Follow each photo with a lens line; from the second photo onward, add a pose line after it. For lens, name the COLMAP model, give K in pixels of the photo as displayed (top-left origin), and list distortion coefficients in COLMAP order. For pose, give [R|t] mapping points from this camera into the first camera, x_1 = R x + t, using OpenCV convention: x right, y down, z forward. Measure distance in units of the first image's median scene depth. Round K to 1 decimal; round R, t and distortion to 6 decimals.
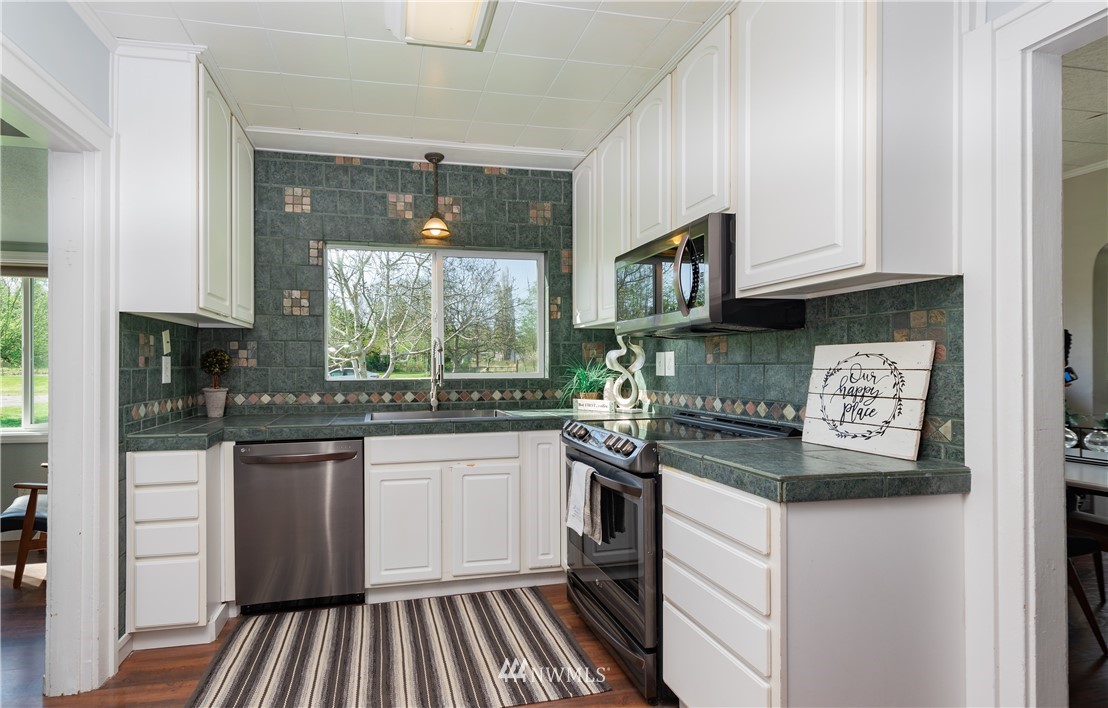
lens RADIAL K [[486.0, 0, 542.9], [0, 486.0, 363.5], [0, 0, 1]] dist [0.016097, -0.000306]
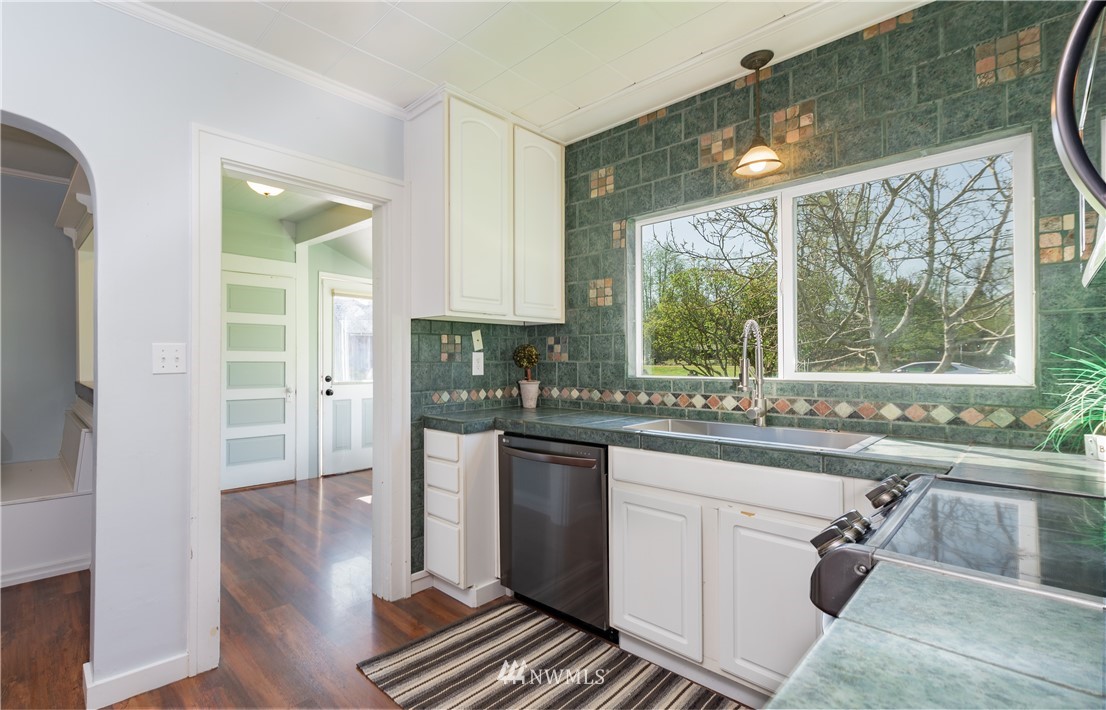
lens RADIAL K [[556.3, 0, 548.5], [0, 556.3, 357.6], [0, 0, 1]] dist [0.011749, -0.000220]
pose [[0.460961, -0.001399, -0.887419, 0.394698], [0.004533, 0.999989, 0.000778, -0.001652], [0.887409, -0.004382, 0.460963, 0.421908]]
